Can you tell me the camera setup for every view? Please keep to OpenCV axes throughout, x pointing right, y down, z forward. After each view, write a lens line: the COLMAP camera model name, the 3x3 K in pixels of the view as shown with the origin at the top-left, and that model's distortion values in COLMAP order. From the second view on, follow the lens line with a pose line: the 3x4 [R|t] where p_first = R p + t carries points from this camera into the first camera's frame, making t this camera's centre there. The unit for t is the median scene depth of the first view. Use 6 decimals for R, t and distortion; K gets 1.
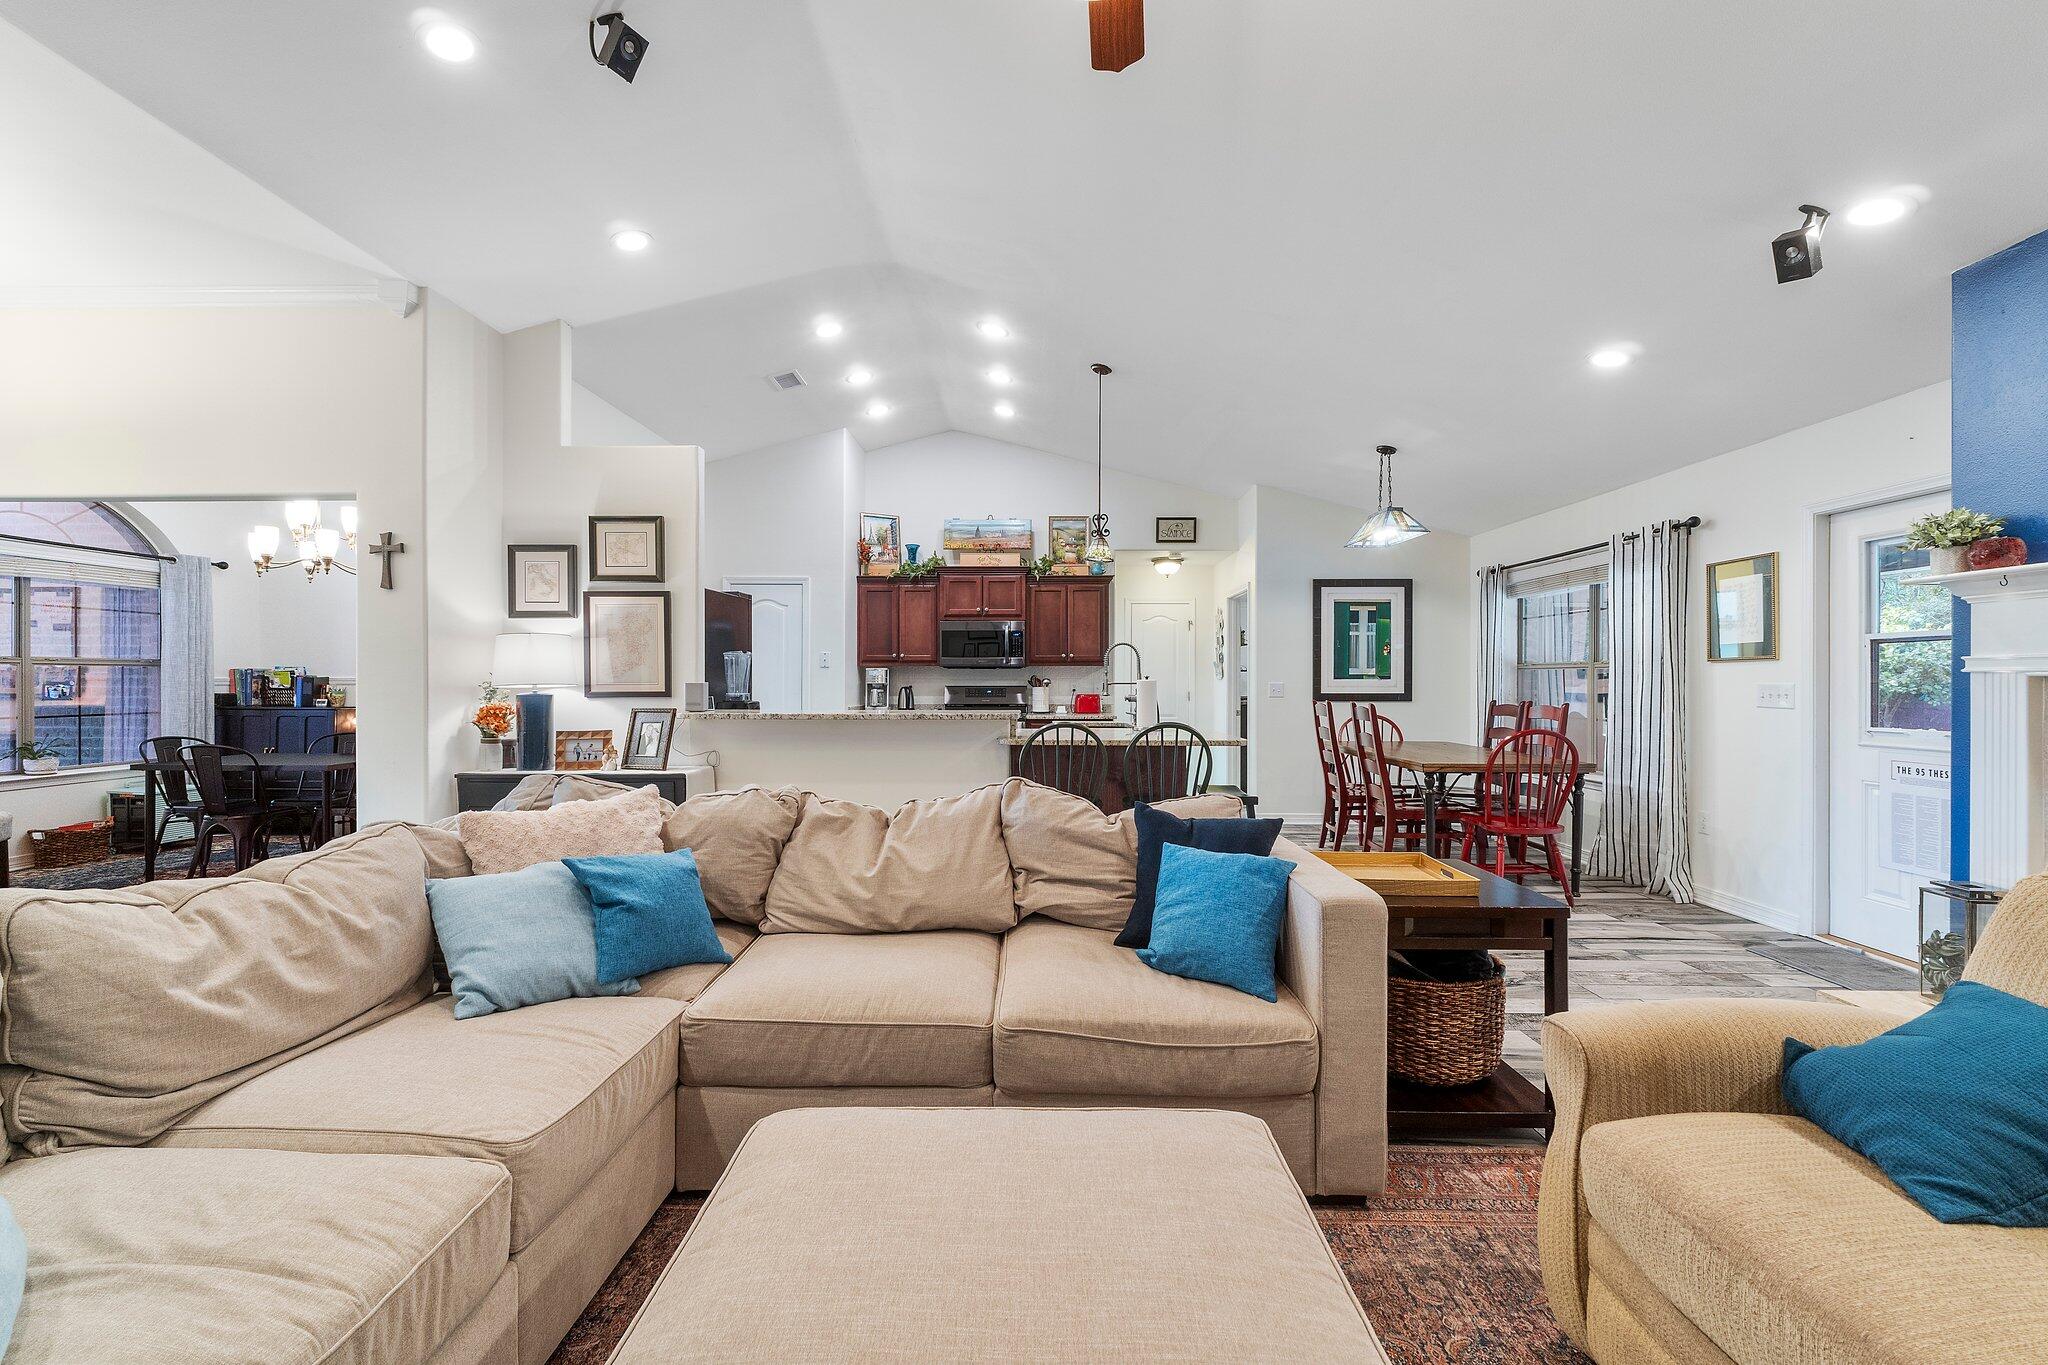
lens RADIAL K [[852.6, 0, 1023.8], [0, 852.6, 678.9], [0, 0, 1]] dist [0.004351, -0.000507]
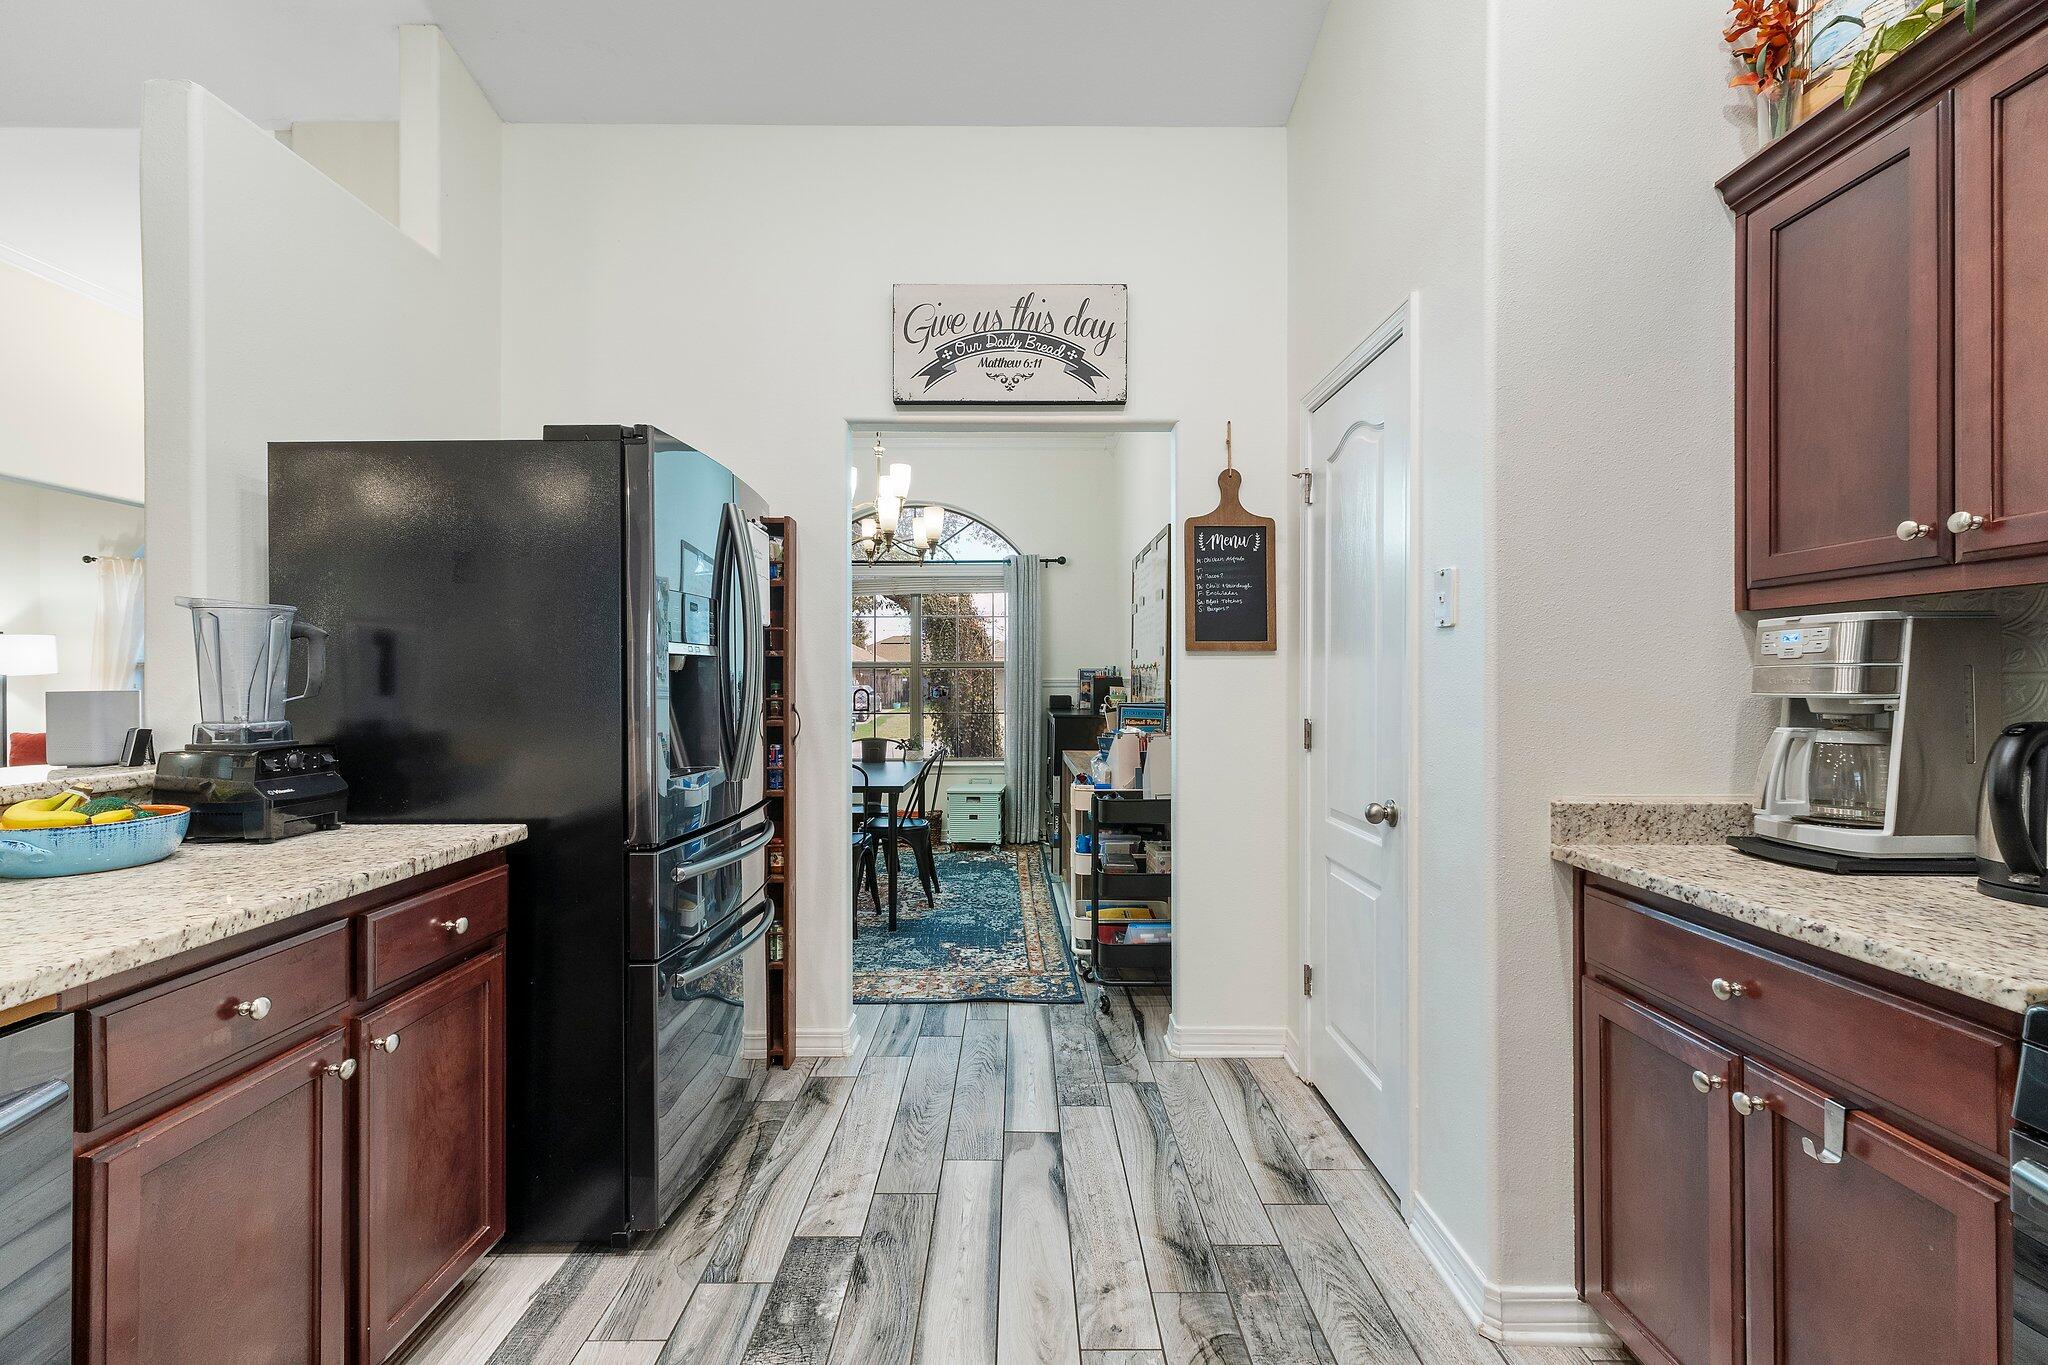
lens RADIAL K [[852.6, 0, 1023.8], [0, 852.6, 678.9], [0, 0, 1]] dist [0.004351, -0.000507]
pose [[0.024544, -0.003650, -0.999692, 0.013278], [0.003834, 0.999986, -0.003557, 0.001635], [0.999691, -0.003746, 0.024557, 1.037587]]
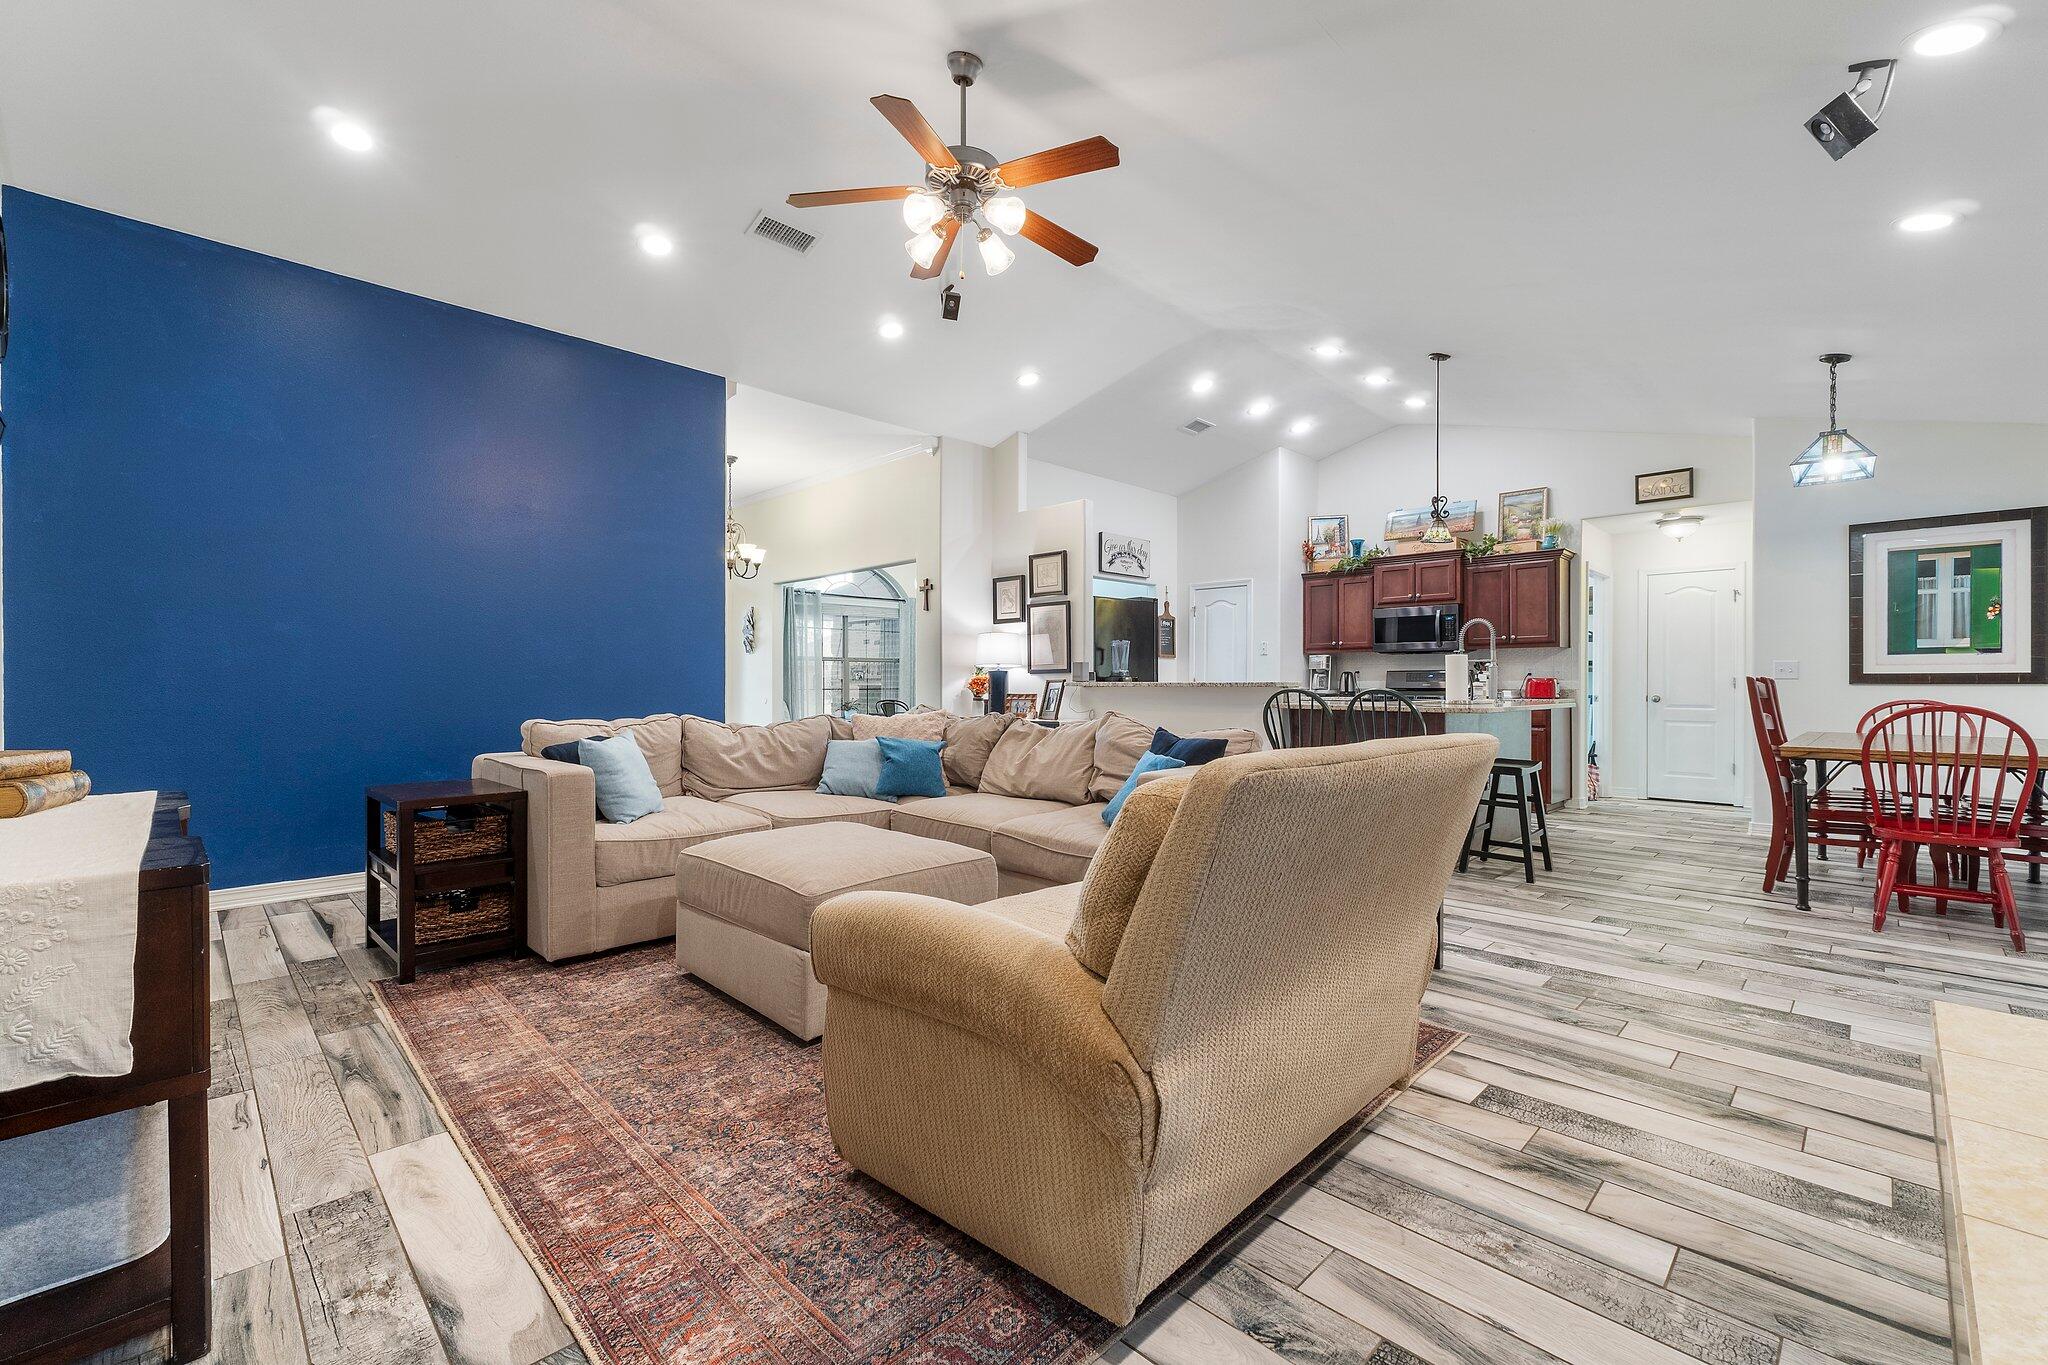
lens RADIAL K [[852.6, 0, 1023.8], [0, 852.6, 678.9], [0, 0, 1]] dist [0.004351, -0.000507]
pose [[0.717687, -0.004087, -0.696354, 0.411879], [0.001042, 0.999988, -0.004796, 0.029334], [0.696366, 0.002717, 0.717682, -0.084201]]
